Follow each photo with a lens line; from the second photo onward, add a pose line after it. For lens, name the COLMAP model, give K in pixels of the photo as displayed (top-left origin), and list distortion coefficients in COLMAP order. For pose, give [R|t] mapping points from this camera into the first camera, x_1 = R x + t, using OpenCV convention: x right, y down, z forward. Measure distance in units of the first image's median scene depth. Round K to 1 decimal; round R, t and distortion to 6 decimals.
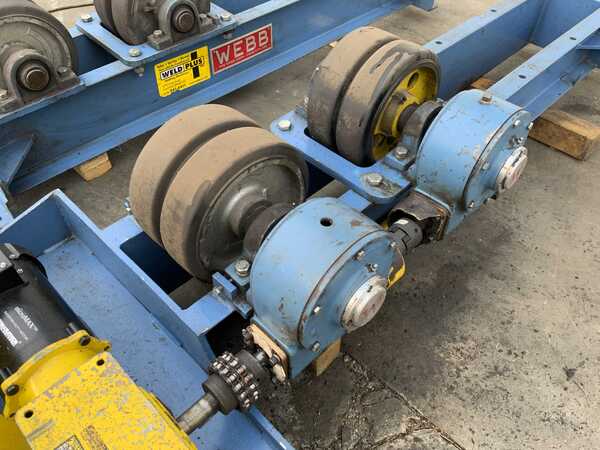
lens RADIAL K [[492.8, 0, 301.4], [0, 492.8, 227.9], [0, 0, 1]] dist [0.084639, -0.165156]
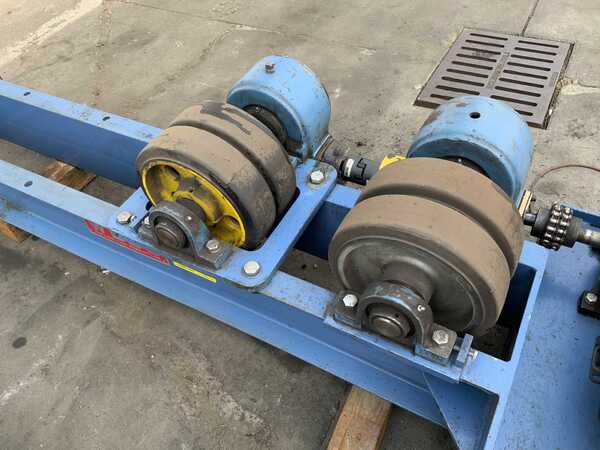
lens RADIAL K [[492.8, 0, 301.4], [0, 492.8, 227.9], [0, 0, 1]] dist [0.084639, -0.165156]
pose [[-0.279507, -0.714450, 0.641433, -0.517686], [0.757526, 0.246382, 0.604525, -0.639406], [-0.589941, 0.654871, 0.472349, 0.518642]]
